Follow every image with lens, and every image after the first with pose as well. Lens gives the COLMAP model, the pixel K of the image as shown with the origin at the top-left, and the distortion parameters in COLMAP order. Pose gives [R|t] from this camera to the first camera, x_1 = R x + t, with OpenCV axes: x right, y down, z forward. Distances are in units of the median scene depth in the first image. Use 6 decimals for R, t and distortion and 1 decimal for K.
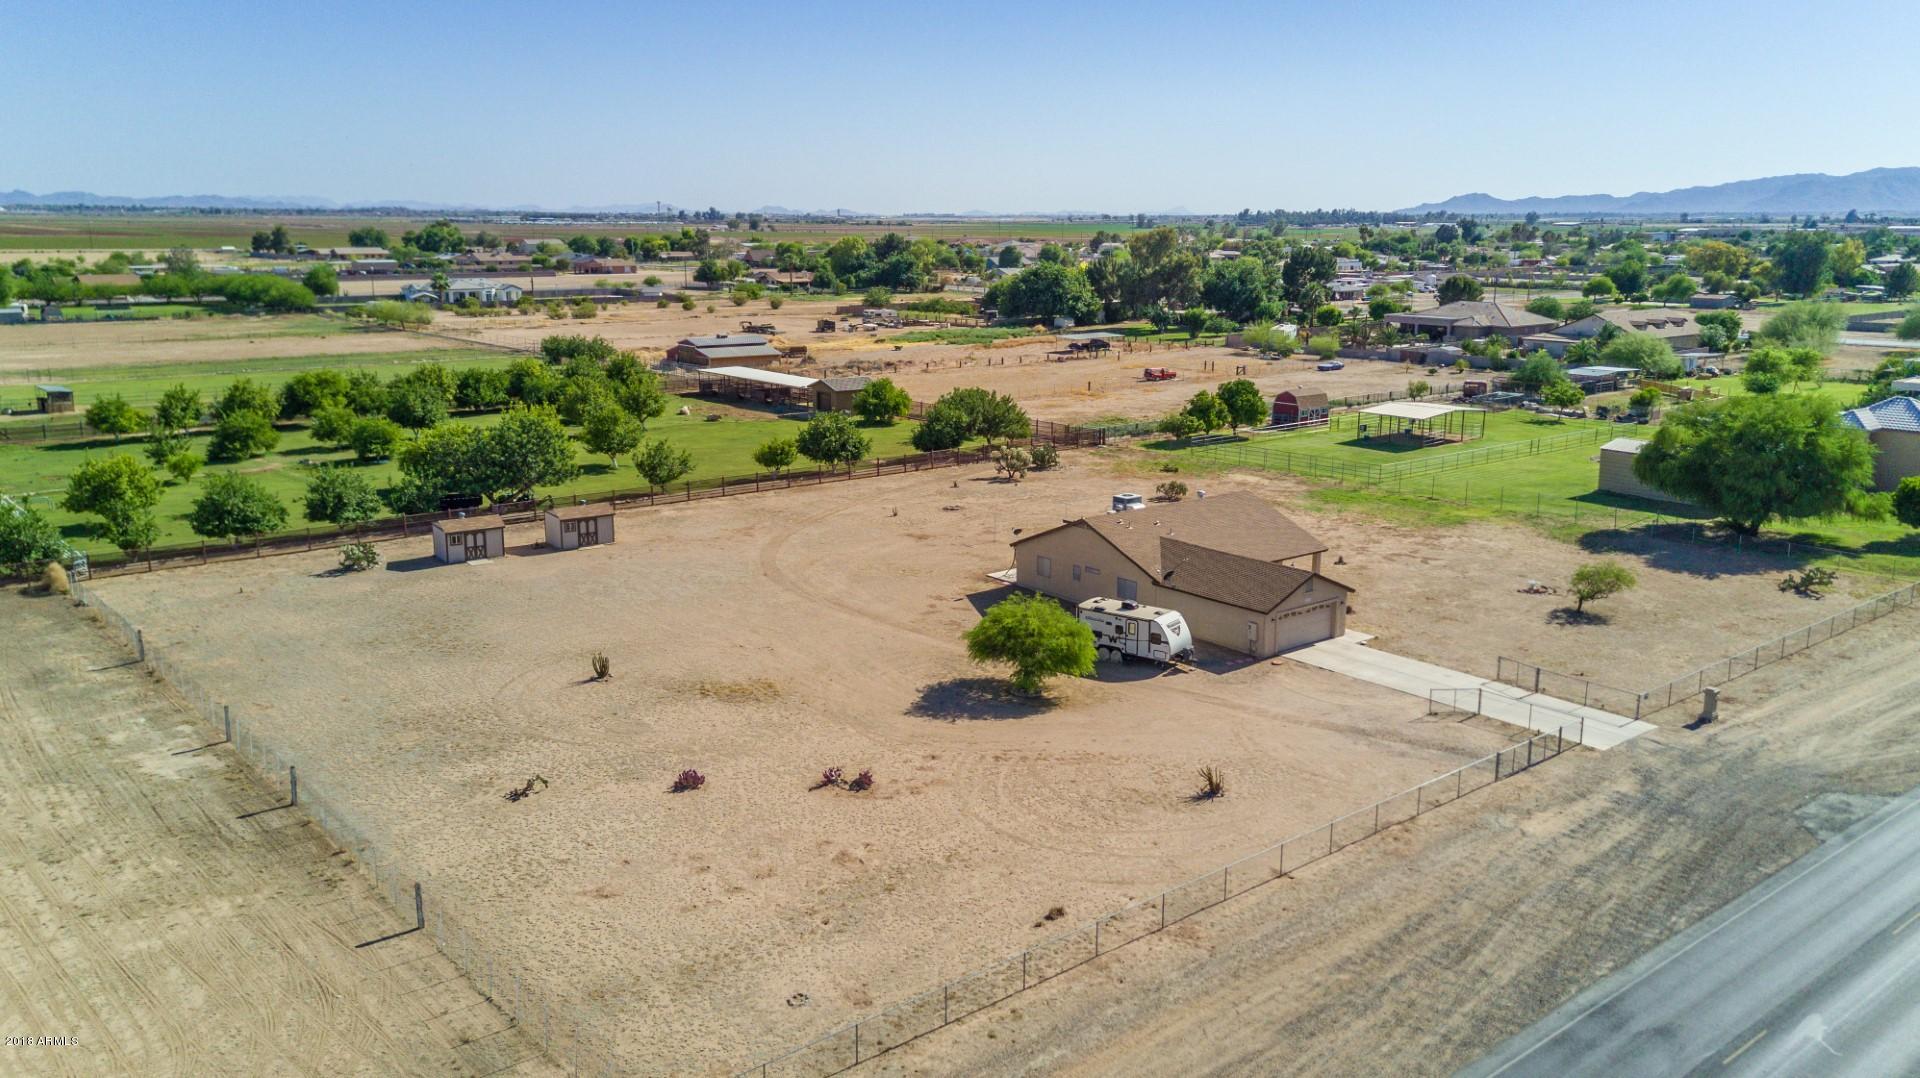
lens RADIAL K [[1468.6, 0, 966.4], [0, 1468.6, 541.5], [0, 0, 1]] dist [0.052422, -0.002240]
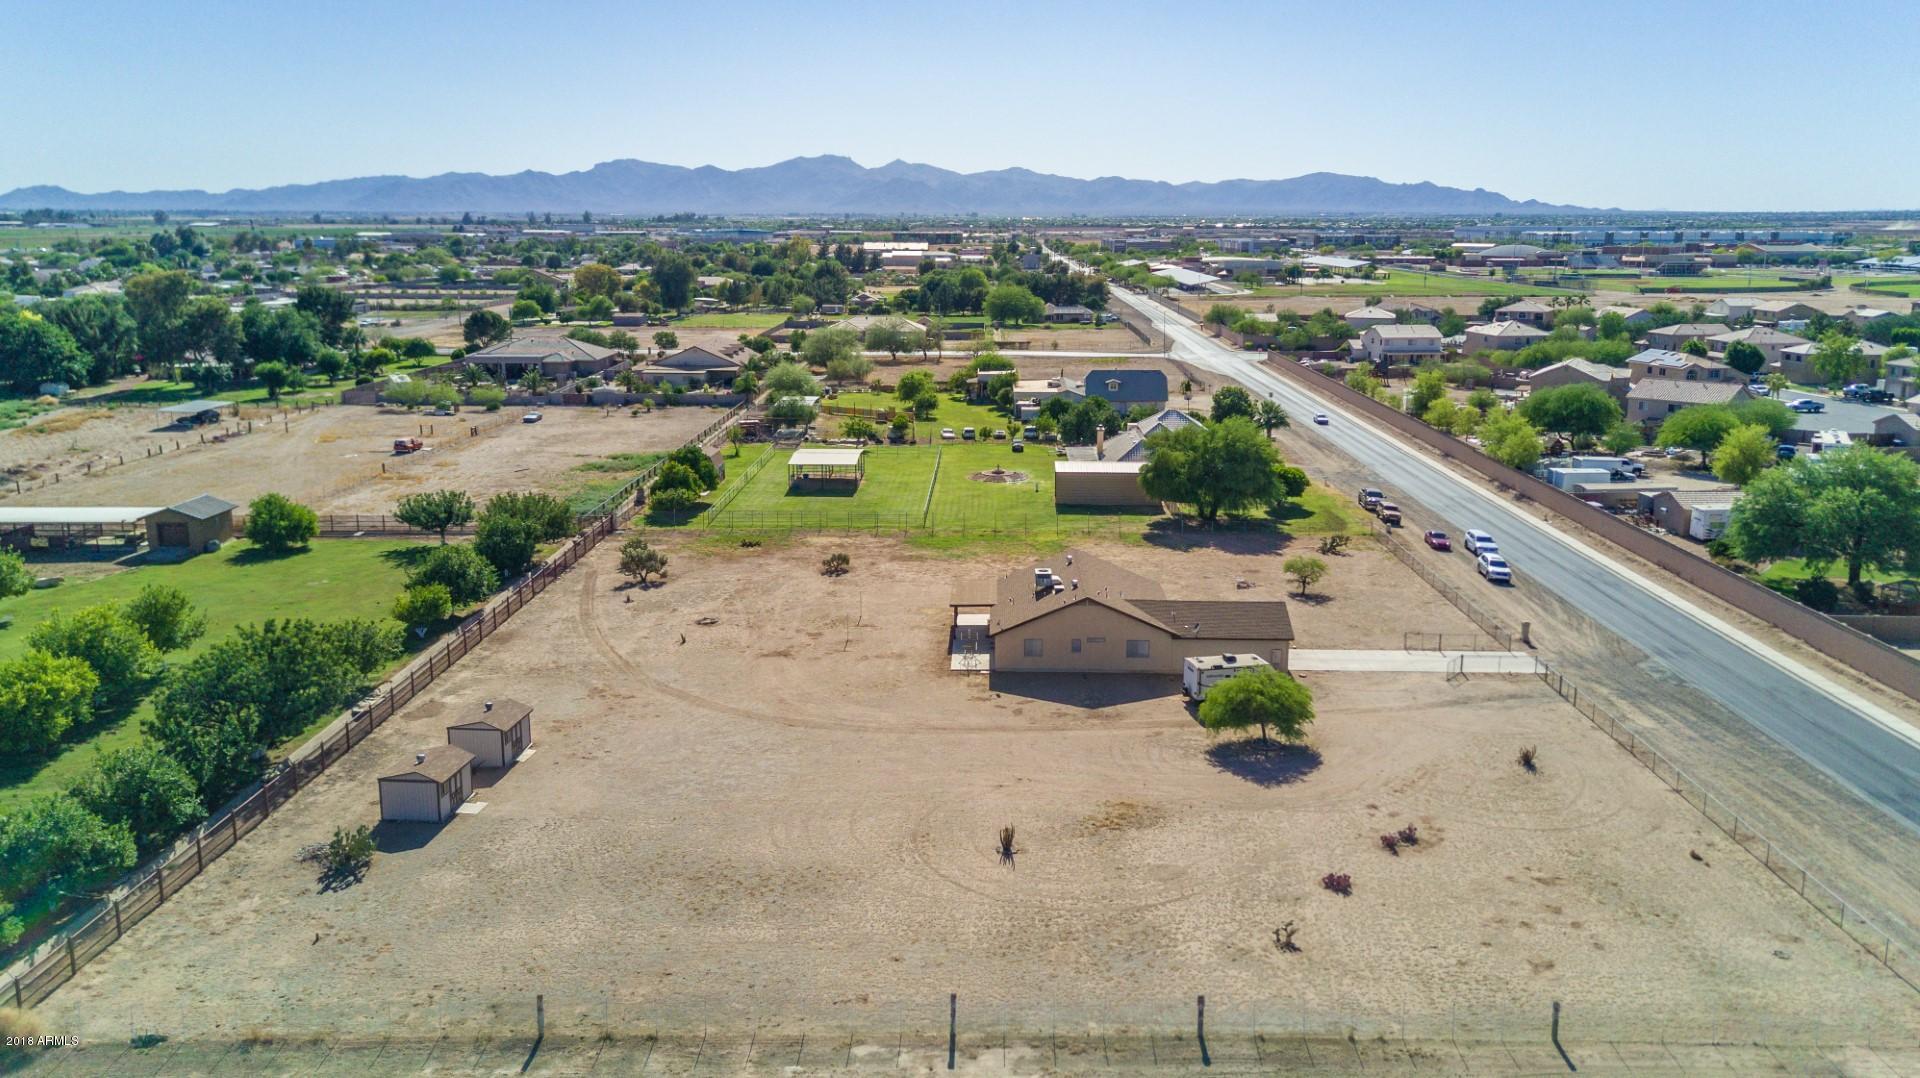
lens RADIAL K [[1468.6, 0, 957.0], [0, 1468.6, 540.5], [0, 0, 1]] dist [0.052422, -0.002240]
pose [[0.651923, -0.168794, 0.739260, -0.933579], [0.167108, 0.982922, 0.077063, -0.186597], [-0.739643, 0.073297, 0.668996, 0.340792]]
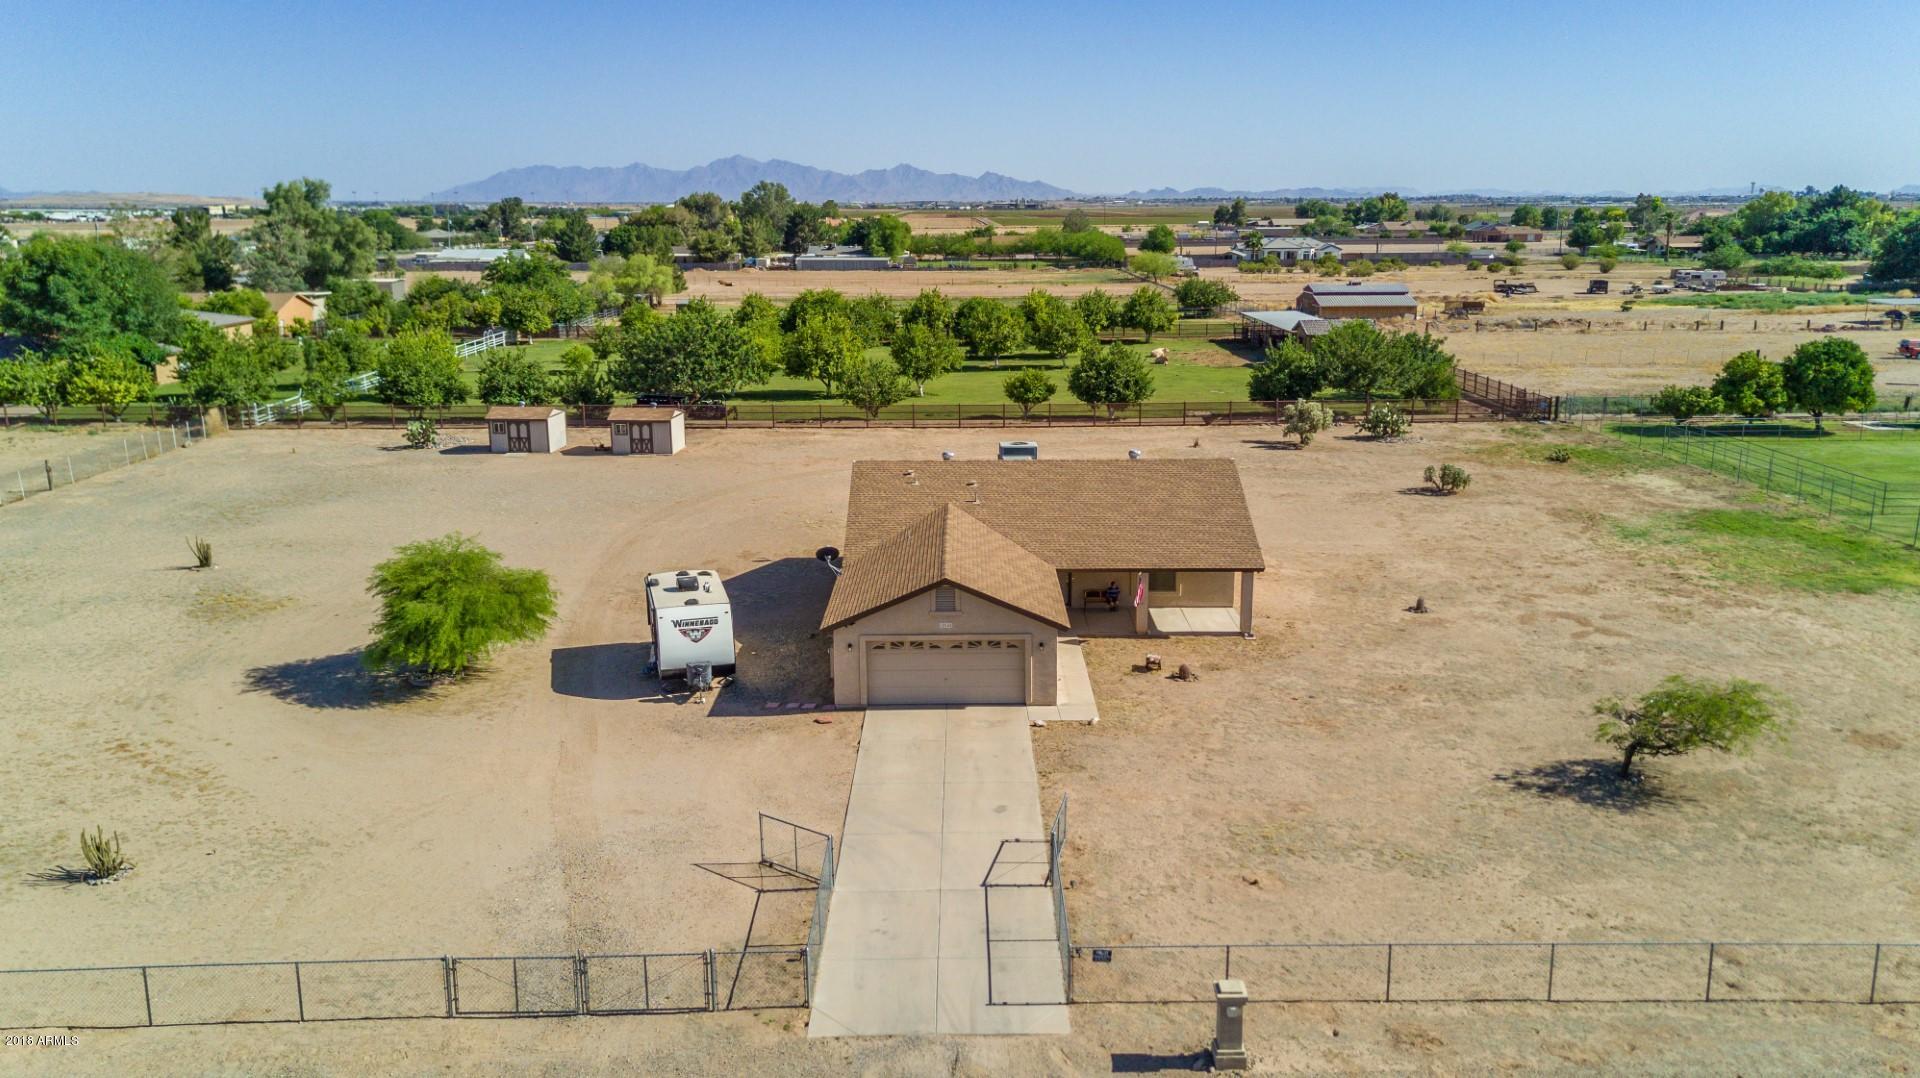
lens RADIAL K [[1468.6, 0, 973.5], [0, 1468.6, 529.5], [0, 0, 1]] dist [0.052422, -0.002240]
pose [[0.782140, 0.130513, -0.609280, 0.591374], [-0.130104, 0.990472, 0.045152, -0.024044], [0.609368, 0.043955, 0.791668, 0.576672]]
